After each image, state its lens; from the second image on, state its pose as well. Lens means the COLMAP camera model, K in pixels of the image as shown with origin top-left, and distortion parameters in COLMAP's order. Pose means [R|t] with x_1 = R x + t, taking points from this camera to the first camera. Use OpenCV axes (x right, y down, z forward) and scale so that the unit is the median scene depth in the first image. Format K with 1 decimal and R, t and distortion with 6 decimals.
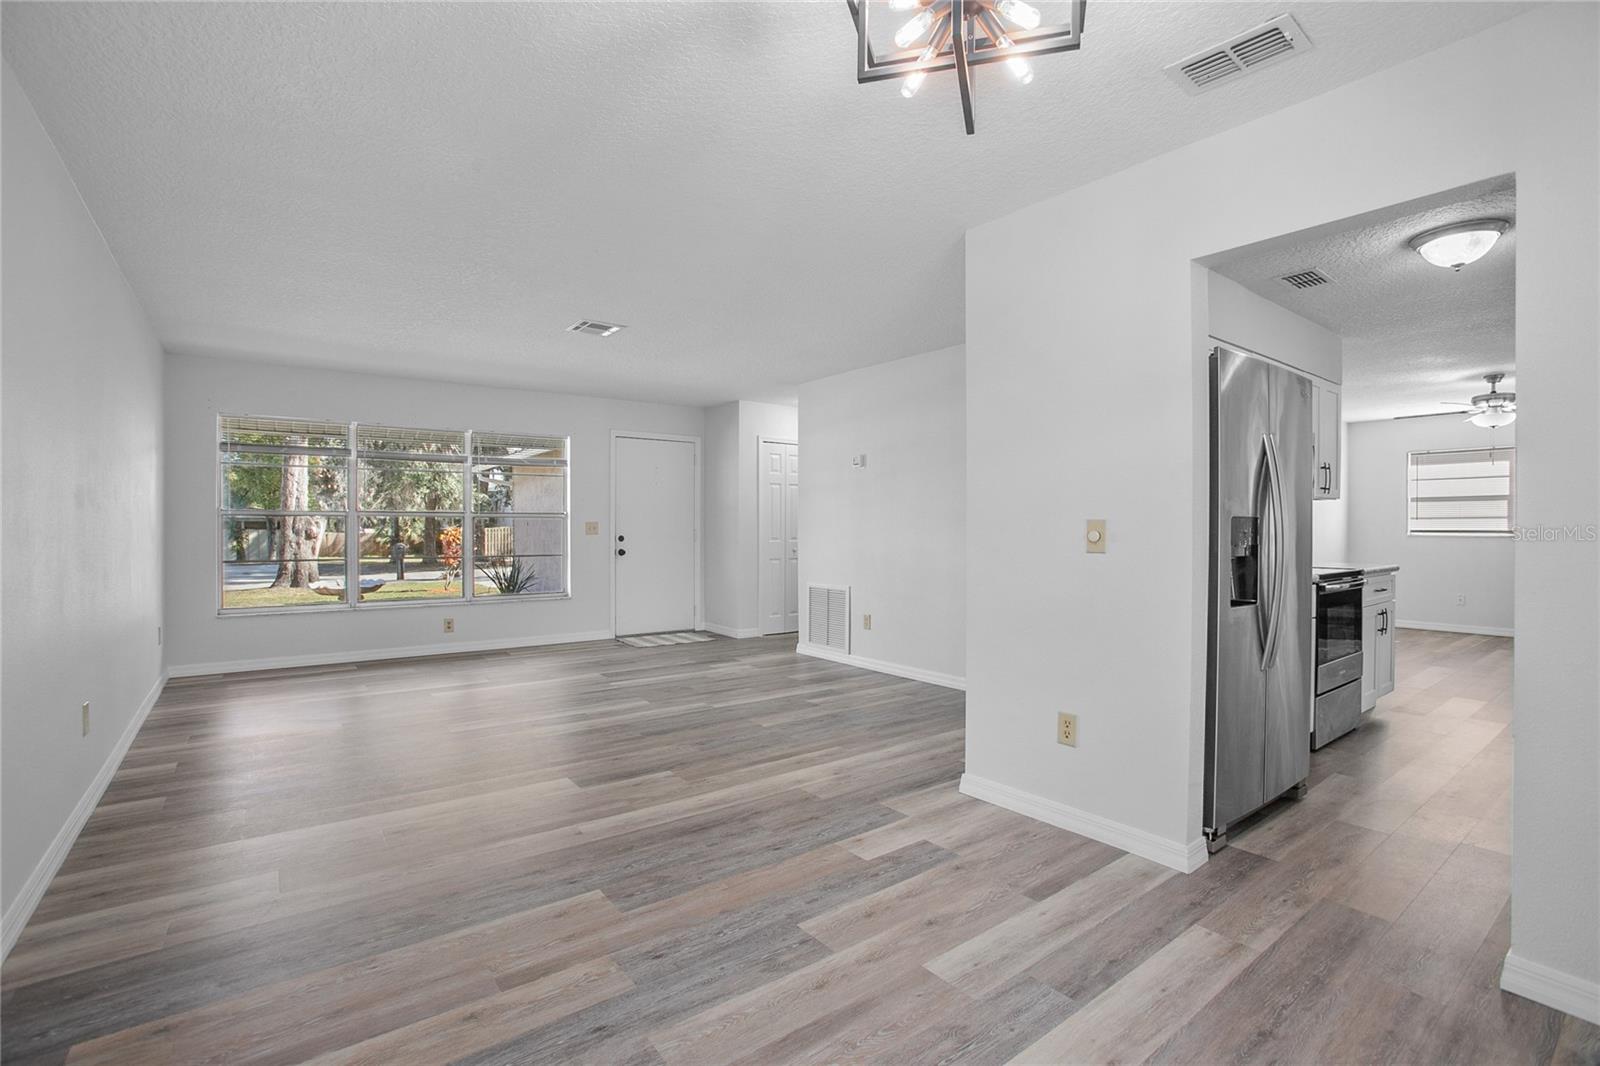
lens RADIAL K [[716.3, 0, 798.1], [0, 716.3, 538.7], [0, 0, 1]] dist [-0.034182, 0.006325]
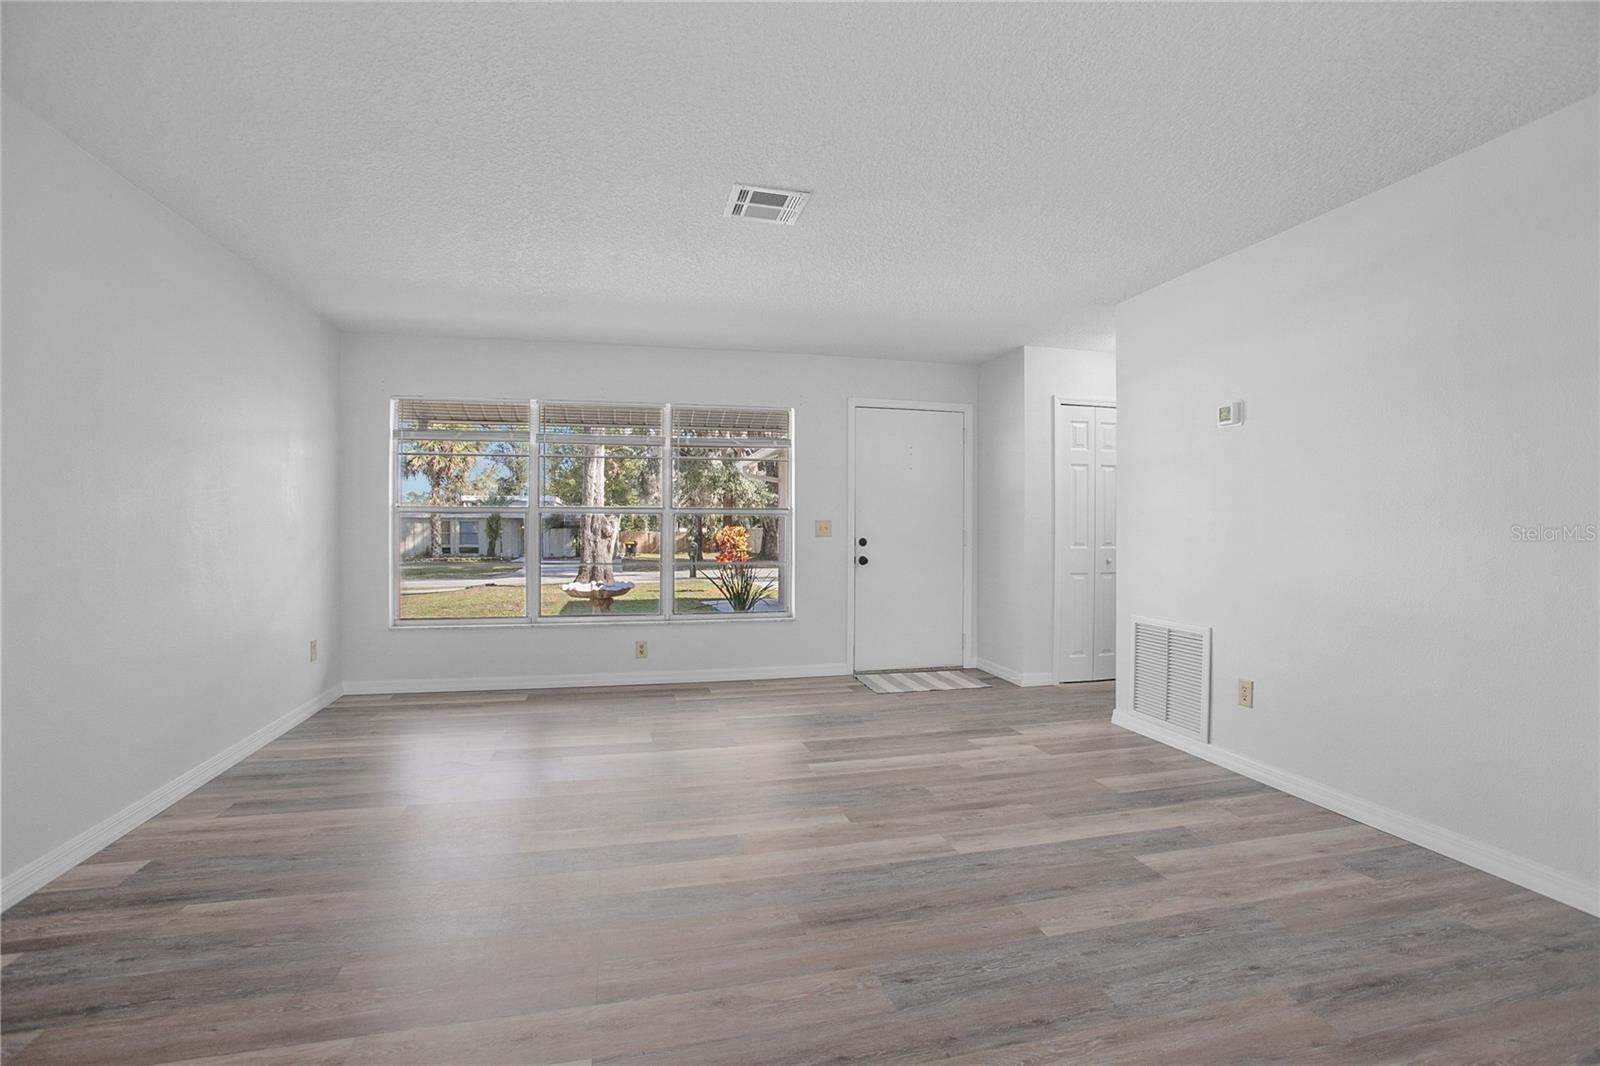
lens RADIAL K [[716.3, 0, 812.3], [0, 716.3, 529.6], [0, 0, 1]] dist [-0.034182, 0.006325]
pose [[0.923297, 0.002723, -0.384078, -0.007604], [-0.007625, 0.999908, -0.011241, -0.005559], [0.384012, 0.013307, 0.923232, 0.339649]]
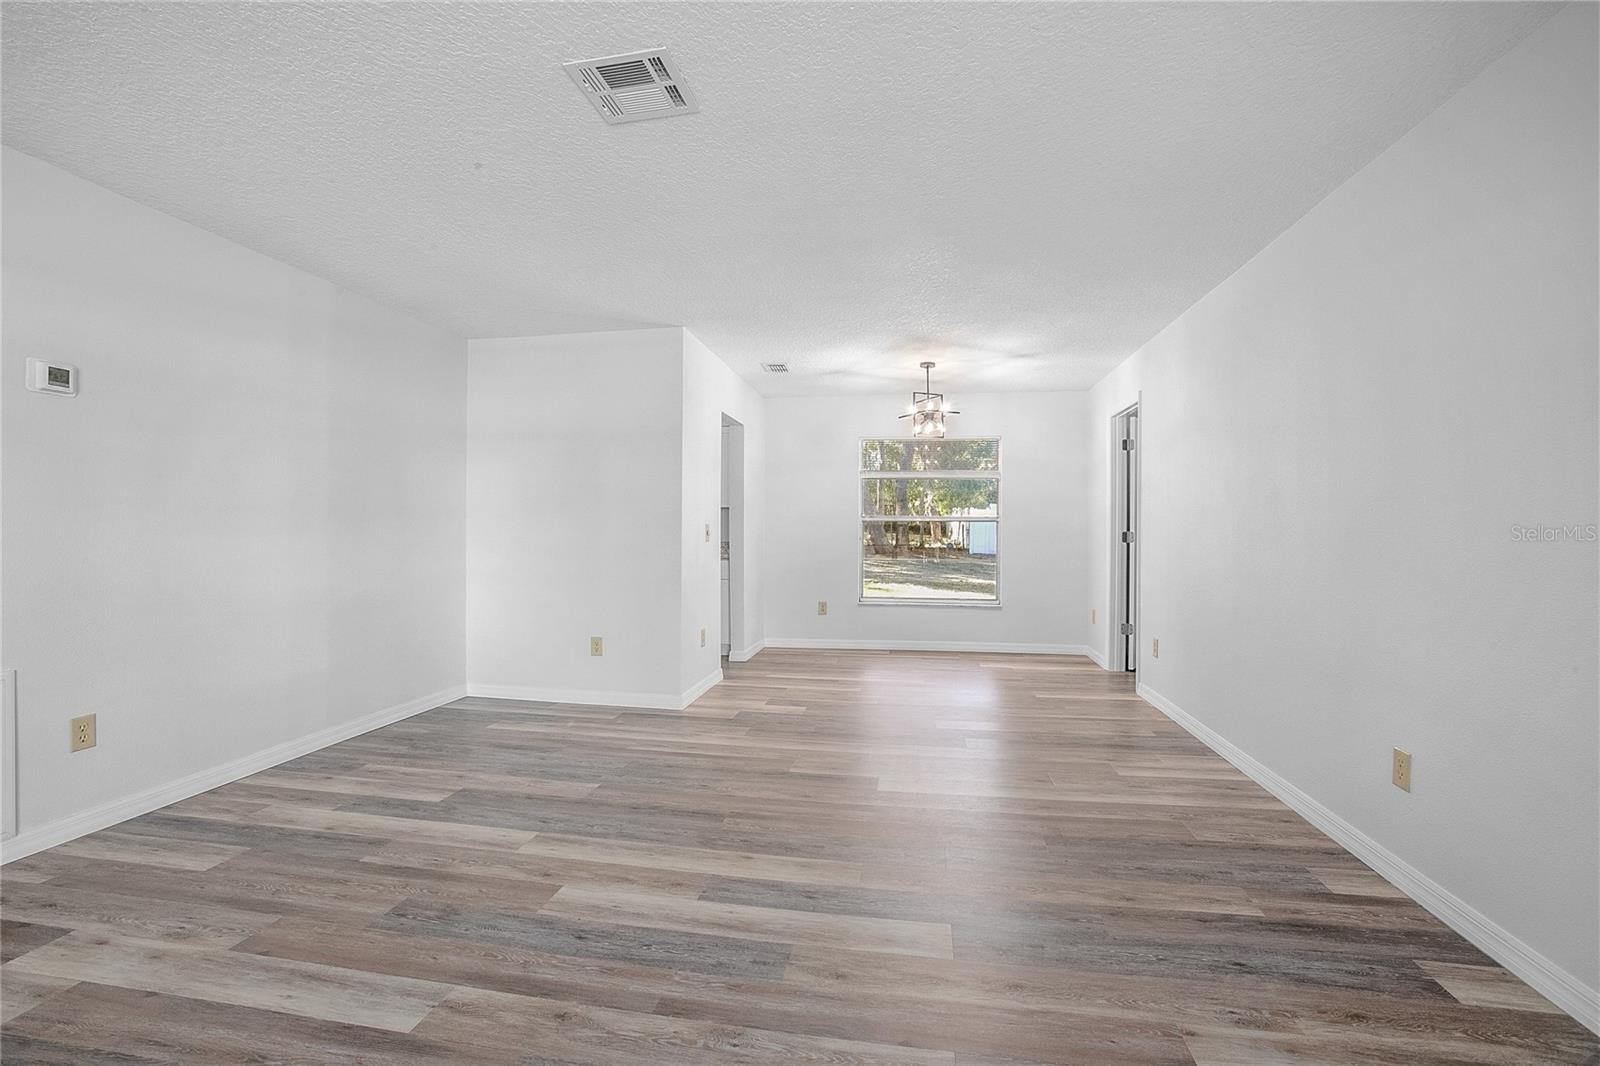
lens RADIAL K [[716.3, 0, 798.7], [0, 716.3, 532.2], [0, 0, 1]] dist [-0.034182, 0.006325]
pose [[-0.674524, -0.008356, 0.738205, -0.525106], [0.006557, 0.999829, 0.017308, -0.015671], [-0.738224, 0.016515, -0.674354, 0.939112]]
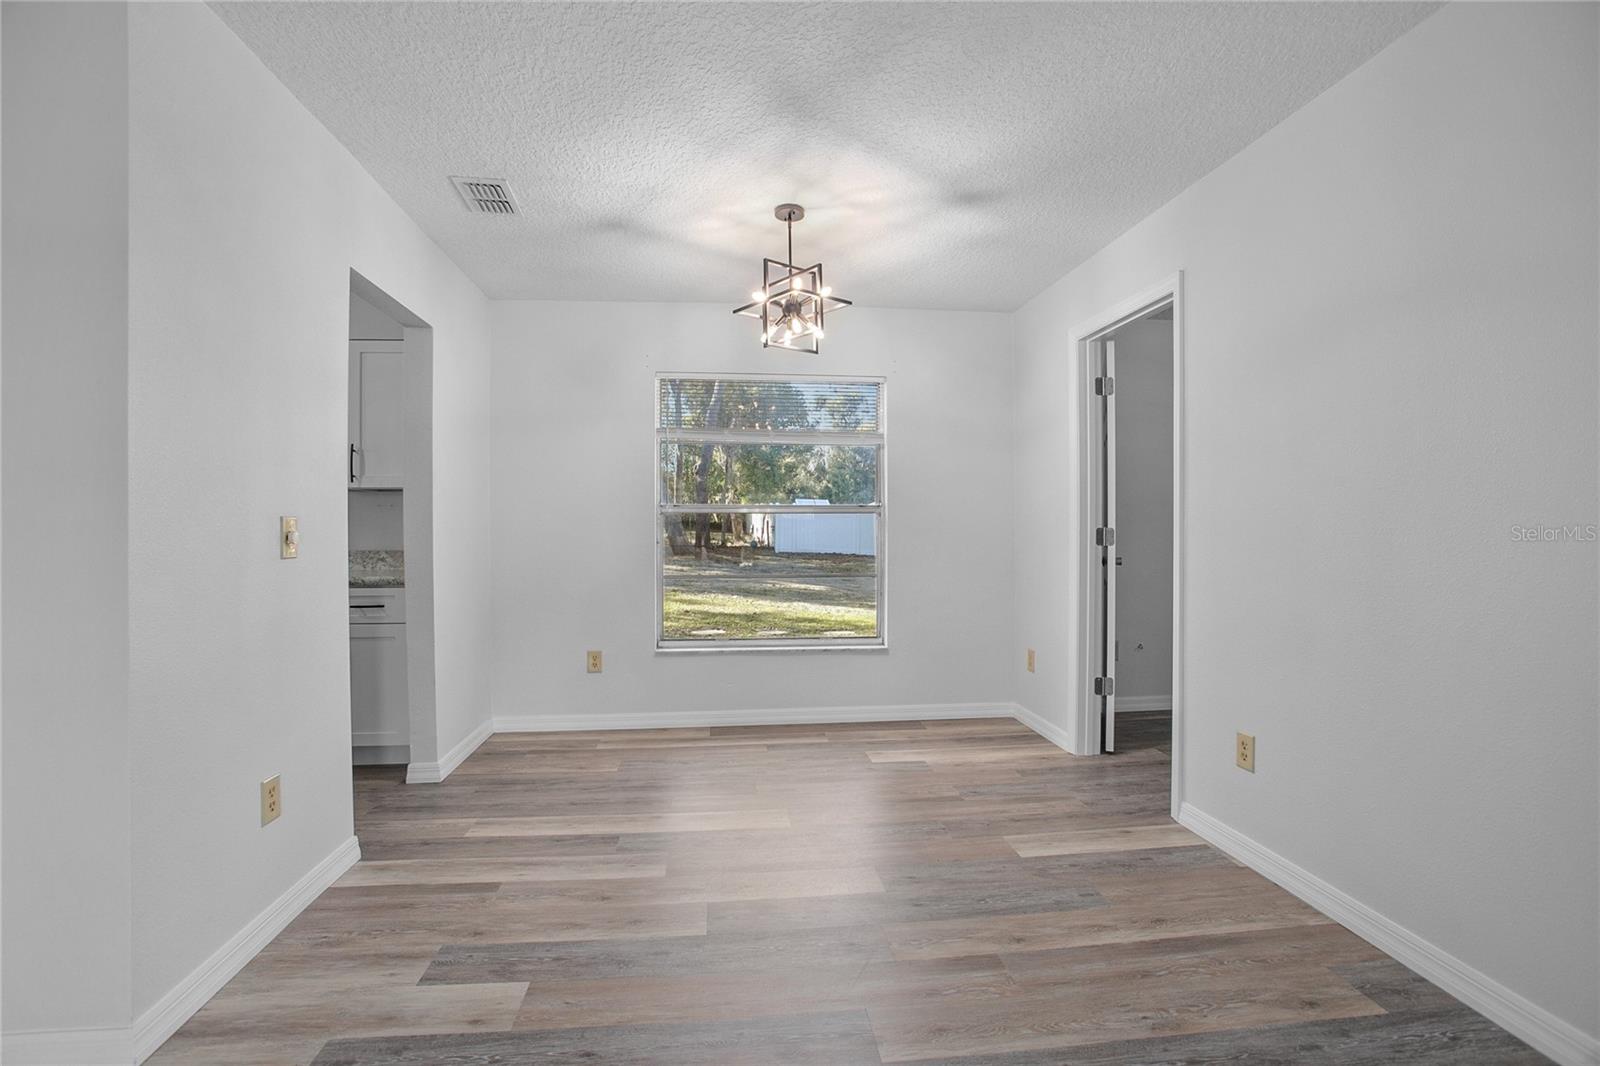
lens RADIAL K [[716.3, 0, 800.4], [0, 716.3, 527.3], [0, 0, 1]] dist [-0.034182, 0.006325]
pose [[-0.855111, -0.000853, 0.518444, -0.211310], [0.008746, 0.999833, 0.016070, -0.008940], [-0.518370, 0.018276, -0.854961, 0.603492]]
